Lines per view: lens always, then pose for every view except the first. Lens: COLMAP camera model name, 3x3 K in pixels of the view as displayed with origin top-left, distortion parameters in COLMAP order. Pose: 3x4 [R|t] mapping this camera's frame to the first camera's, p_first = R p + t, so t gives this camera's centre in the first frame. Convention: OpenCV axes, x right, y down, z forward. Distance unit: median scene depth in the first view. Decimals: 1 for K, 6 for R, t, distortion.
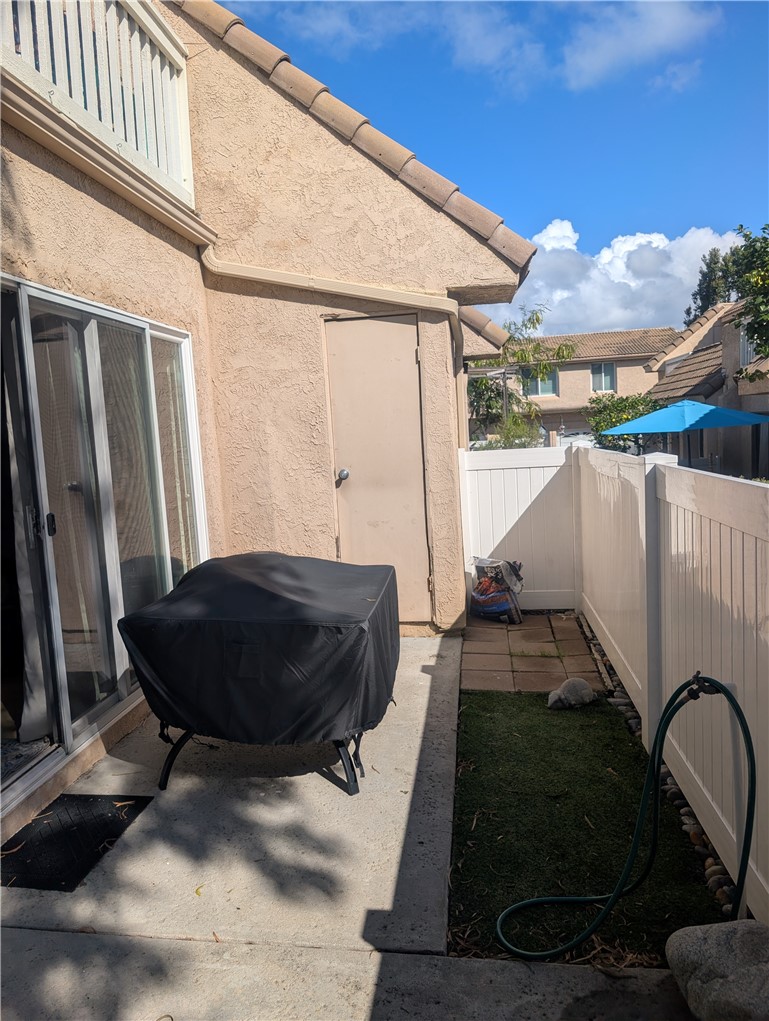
lens RADIAL K [[748.8, 0, 382.0], [0, 748.8, 511.0], [0, 0, 1]] dist [0.038363, 0.001451]
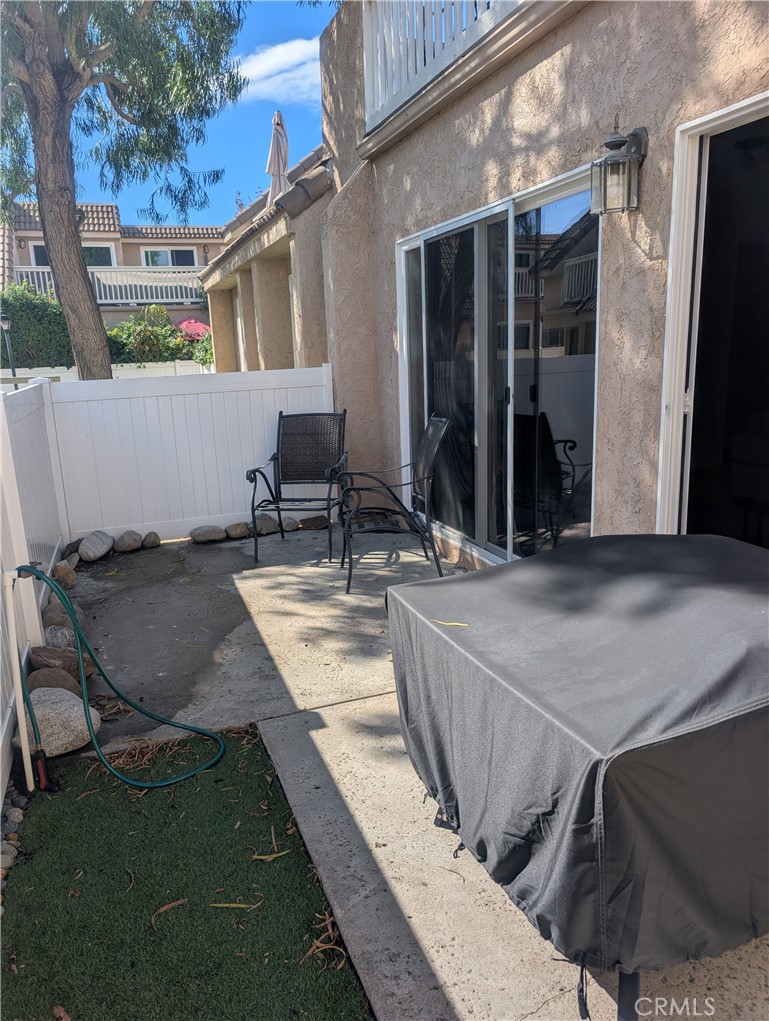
lens RADIAL K [[748.8, 0, 382.0], [0, 748.8, 511.0], [0, 0, 1]] dist [0.038363, 0.001451]
pose [[-0.887785, 0.185298, -0.421310, 0.317375], [0.037546, 0.941484, 0.334959, -0.200258], [0.458724, 0.281553, -0.842793, 1.758760]]
